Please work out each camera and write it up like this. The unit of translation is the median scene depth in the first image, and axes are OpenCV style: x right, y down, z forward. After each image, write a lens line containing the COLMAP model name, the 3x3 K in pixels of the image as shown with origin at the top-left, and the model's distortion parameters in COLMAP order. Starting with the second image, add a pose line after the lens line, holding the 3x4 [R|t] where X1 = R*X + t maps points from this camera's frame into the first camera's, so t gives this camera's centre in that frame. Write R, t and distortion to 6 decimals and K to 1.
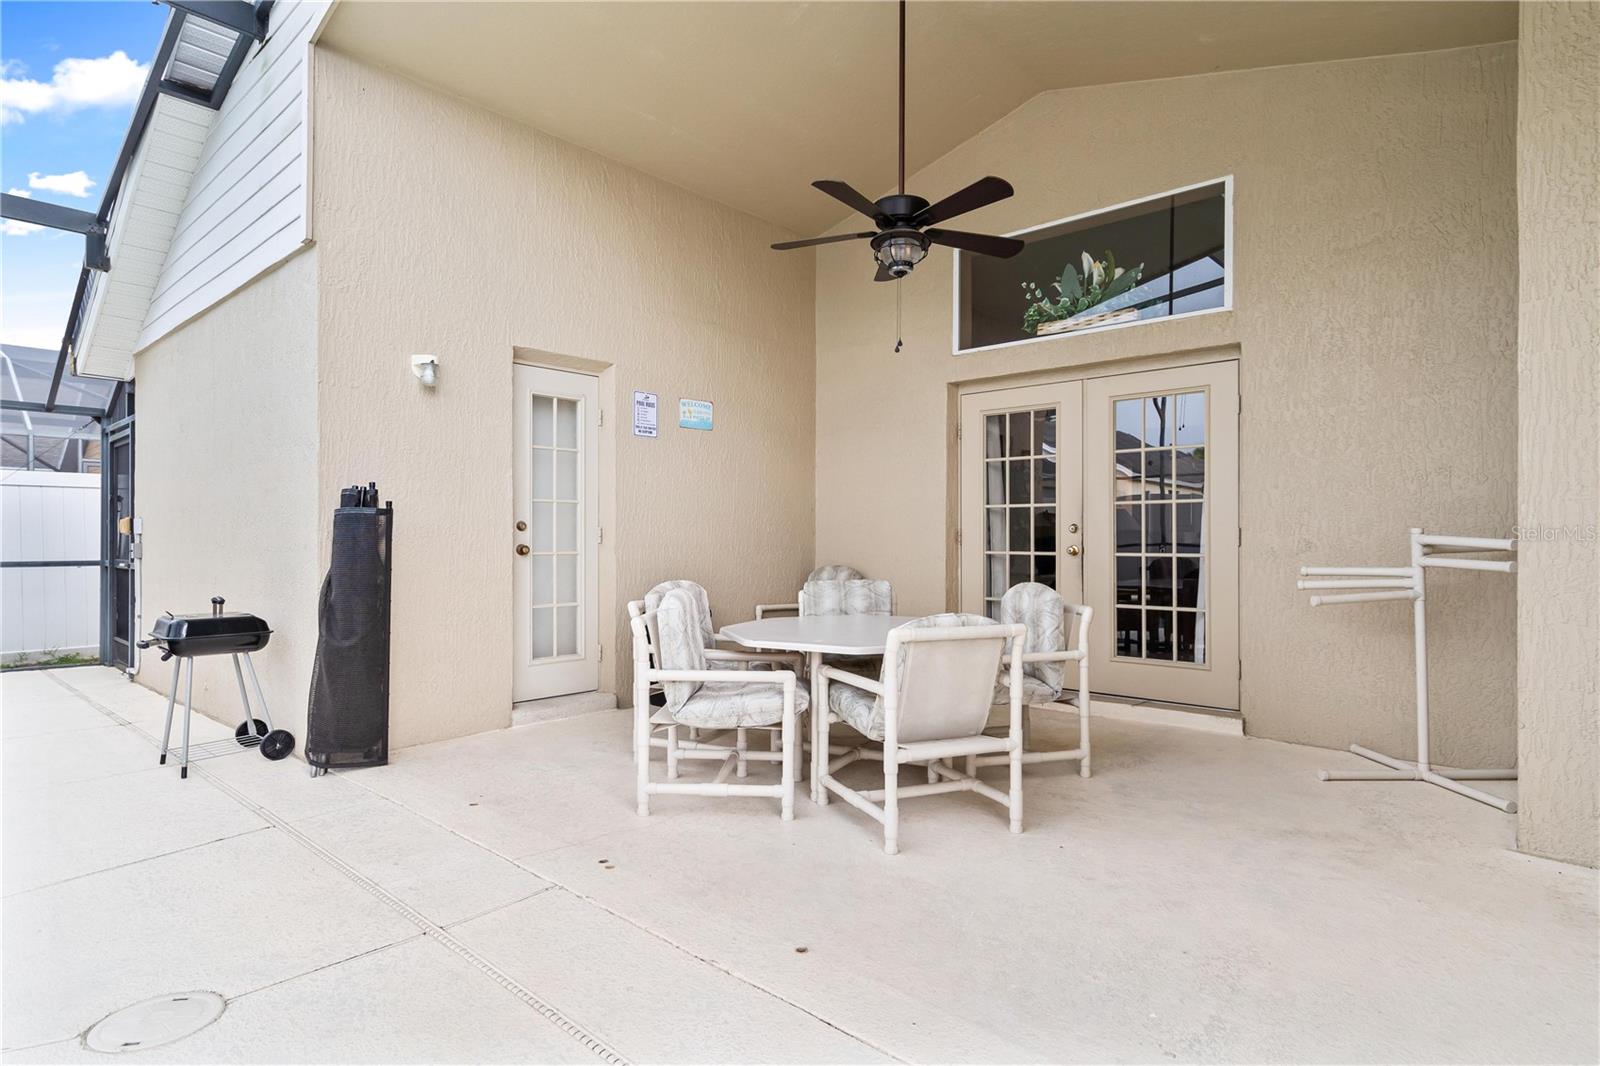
lens RADIAL K [[834.2, 0, 799.5], [0, 834.2, 562.3], [0, 0, 1]] dist [-0.000482, 0.002048]
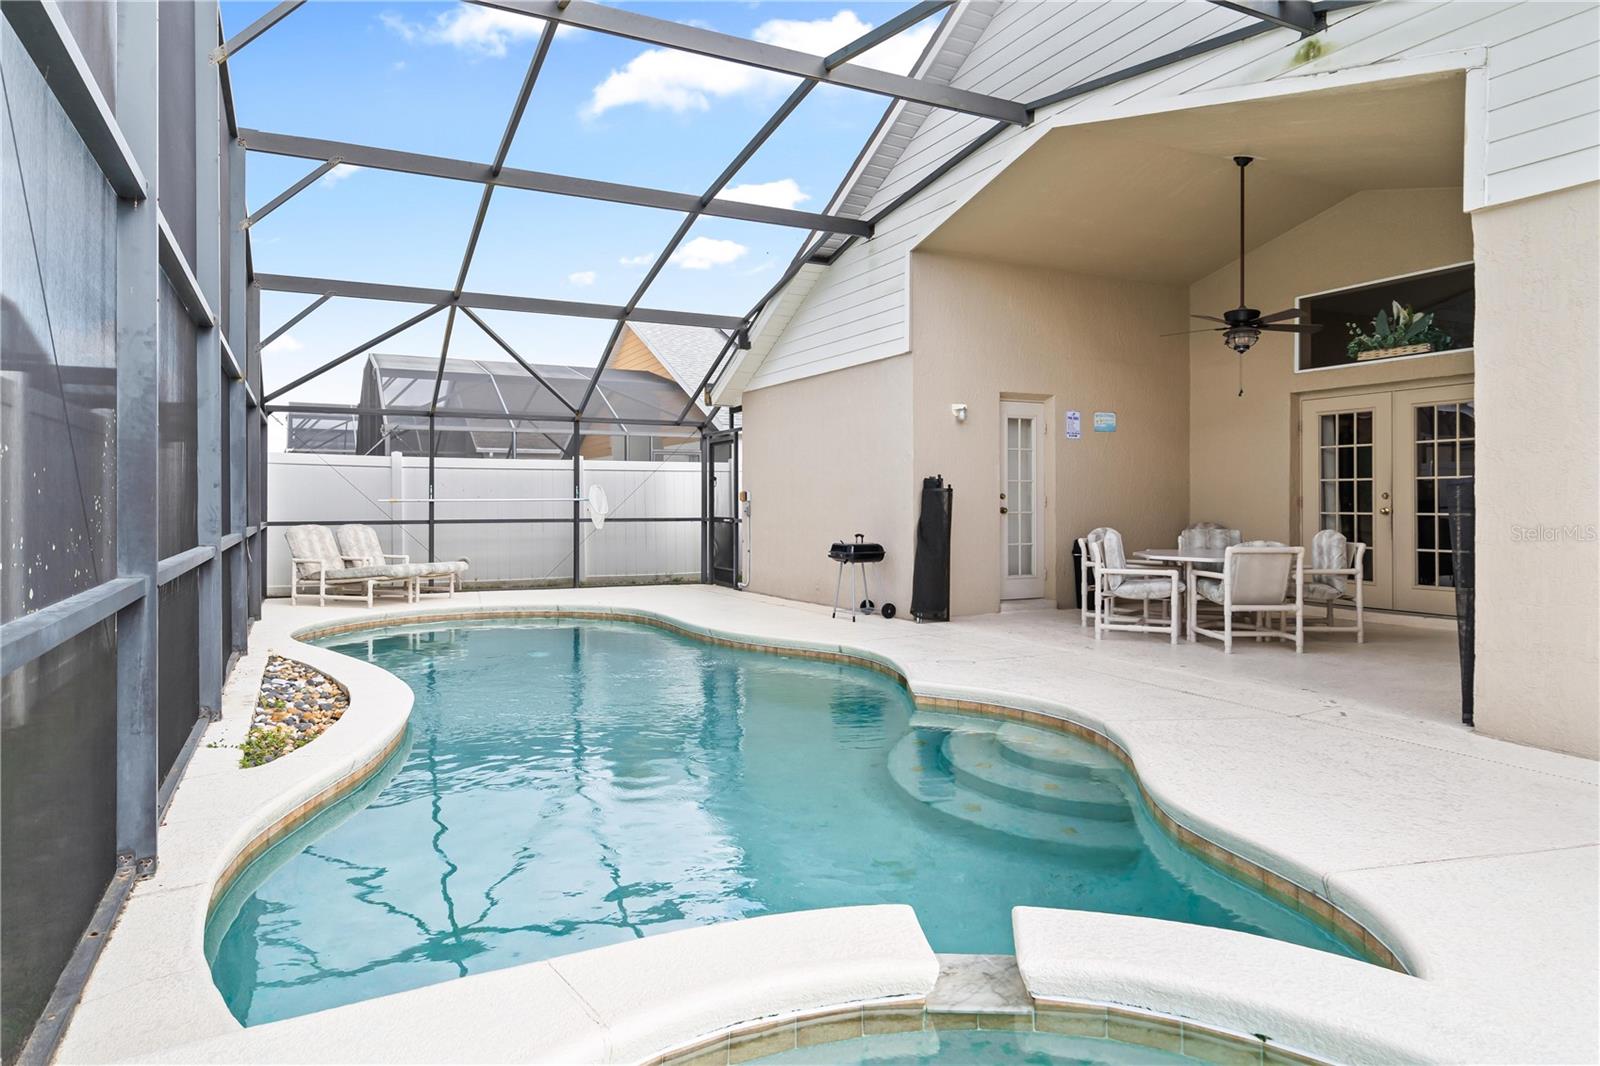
lens RADIAL K [[960.2, 0, 794.6], [0, 960.2, 501.1], [0, 0, 1]] dist [-0.001182, -0.001077]
pose [[0.930467, -0.002662, -0.366366, -0.010767], [-0.008057, 0.999583, -0.027726, 0.022854], [0.366287, 0.028750, 0.930058, -0.931848]]
